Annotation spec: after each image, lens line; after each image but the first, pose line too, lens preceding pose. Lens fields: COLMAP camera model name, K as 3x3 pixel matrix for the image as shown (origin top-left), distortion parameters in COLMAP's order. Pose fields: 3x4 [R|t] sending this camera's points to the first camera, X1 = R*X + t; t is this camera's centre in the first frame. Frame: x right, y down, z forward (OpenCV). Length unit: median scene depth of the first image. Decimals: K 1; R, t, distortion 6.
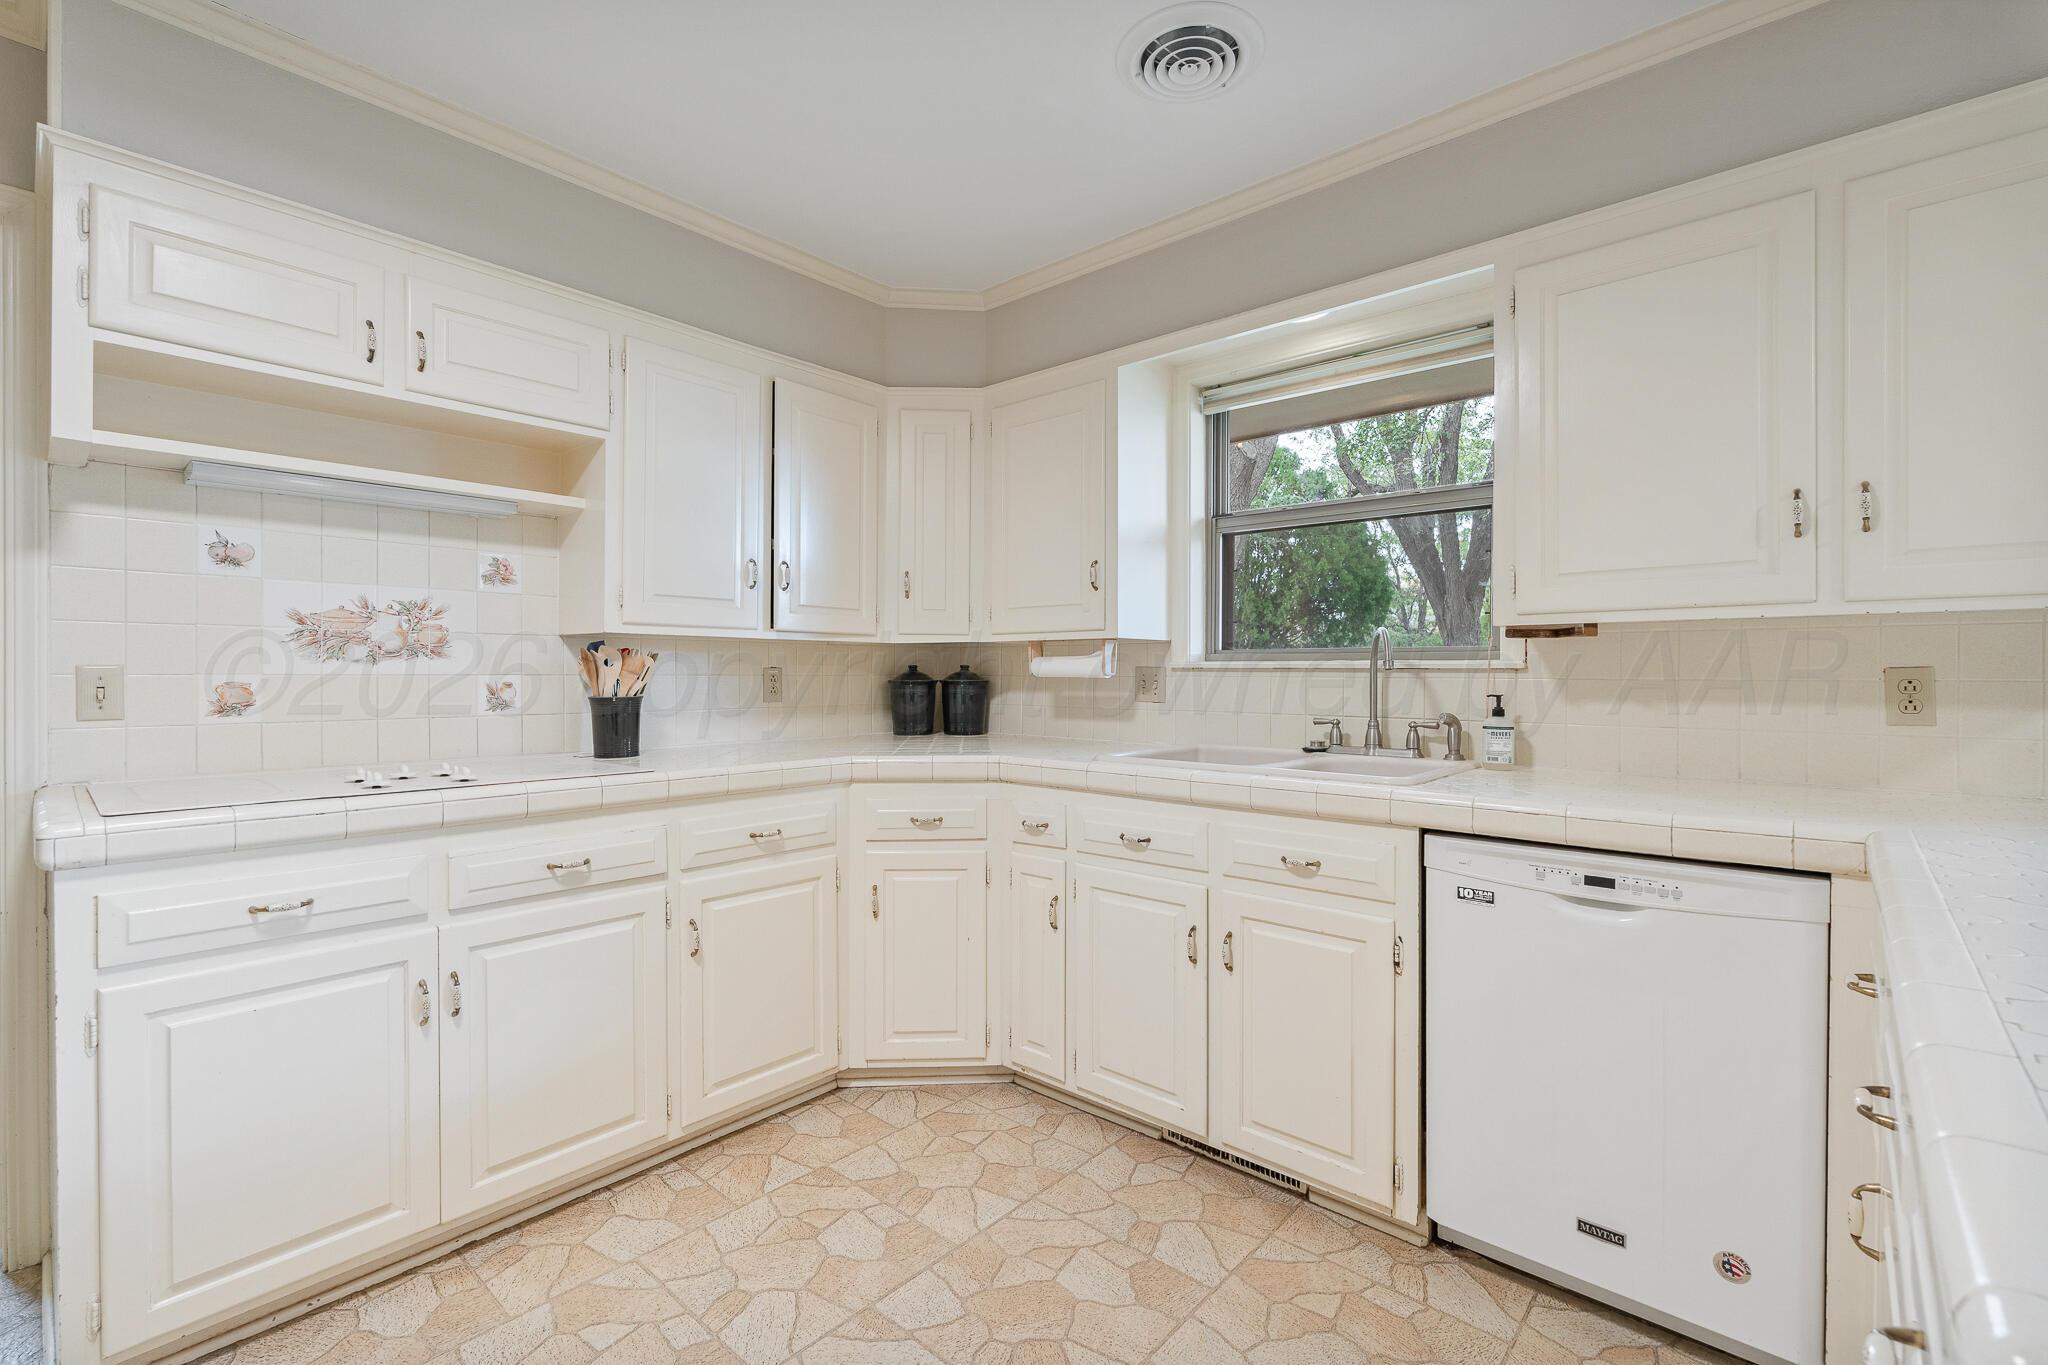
lens RADIAL K [[914.1, 0, 1043.6], [0, 914.1, 678.5], [0, 0, 1]] dist [-0.006527, 0.001545]
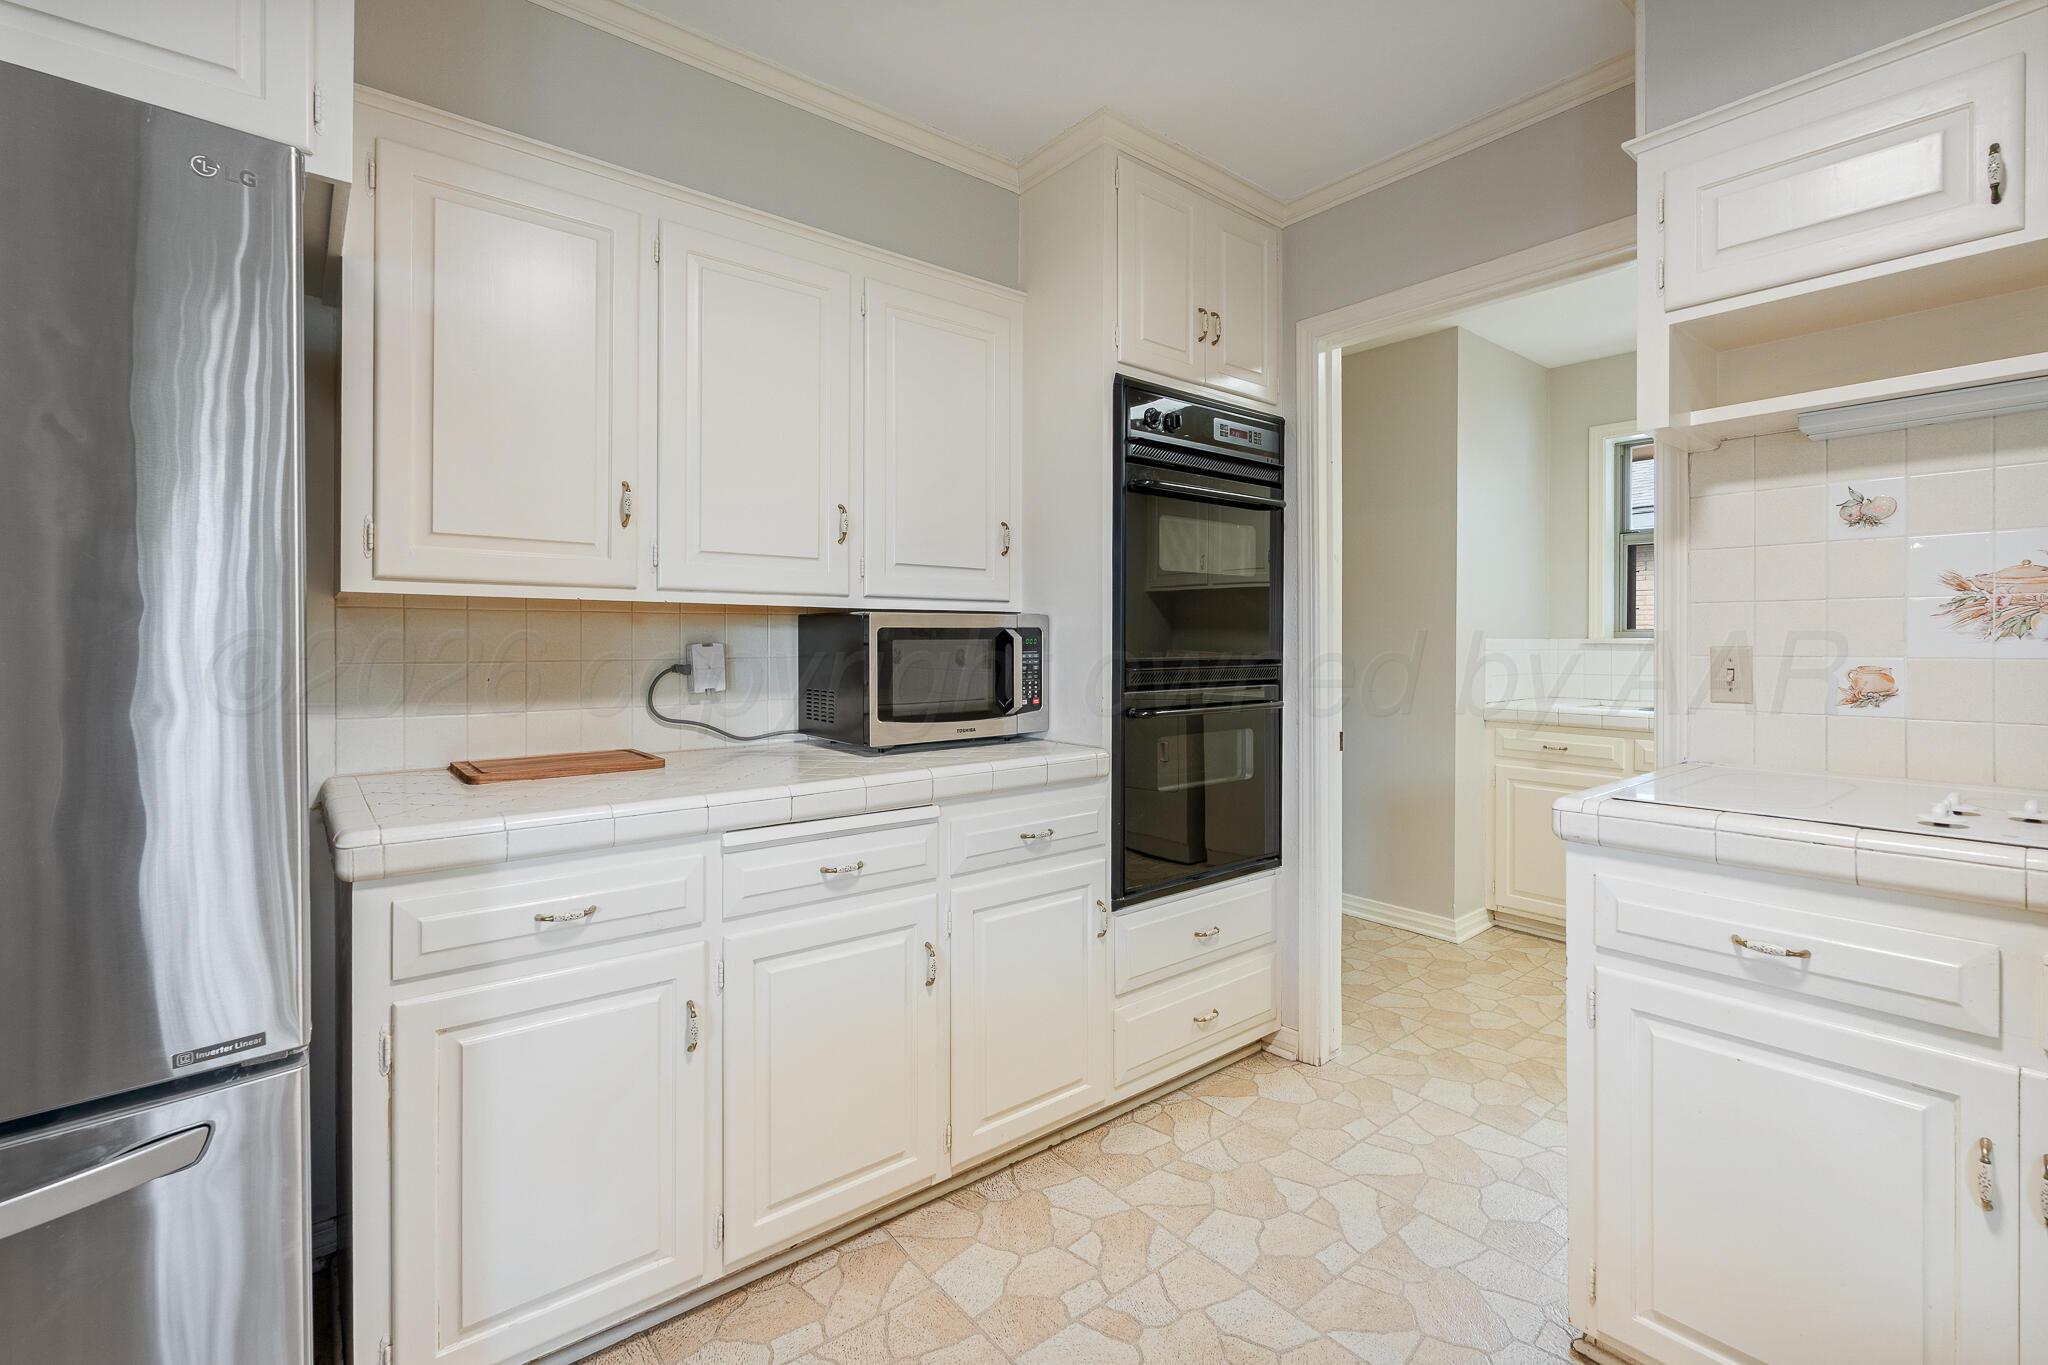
lens RADIAL K [[914.1, 0, 1014.5], [0, 914.1, 646.0], [0, 0, 1]] dist [-0.006527, 0.001545]
pose [[-0.167351, -0.000215, -0.985897, 0.050197], [-0.005526, 0.999984, 0.000720, -0.009719], [0.985882, 0.005569, -0.167350, 0.336867]]
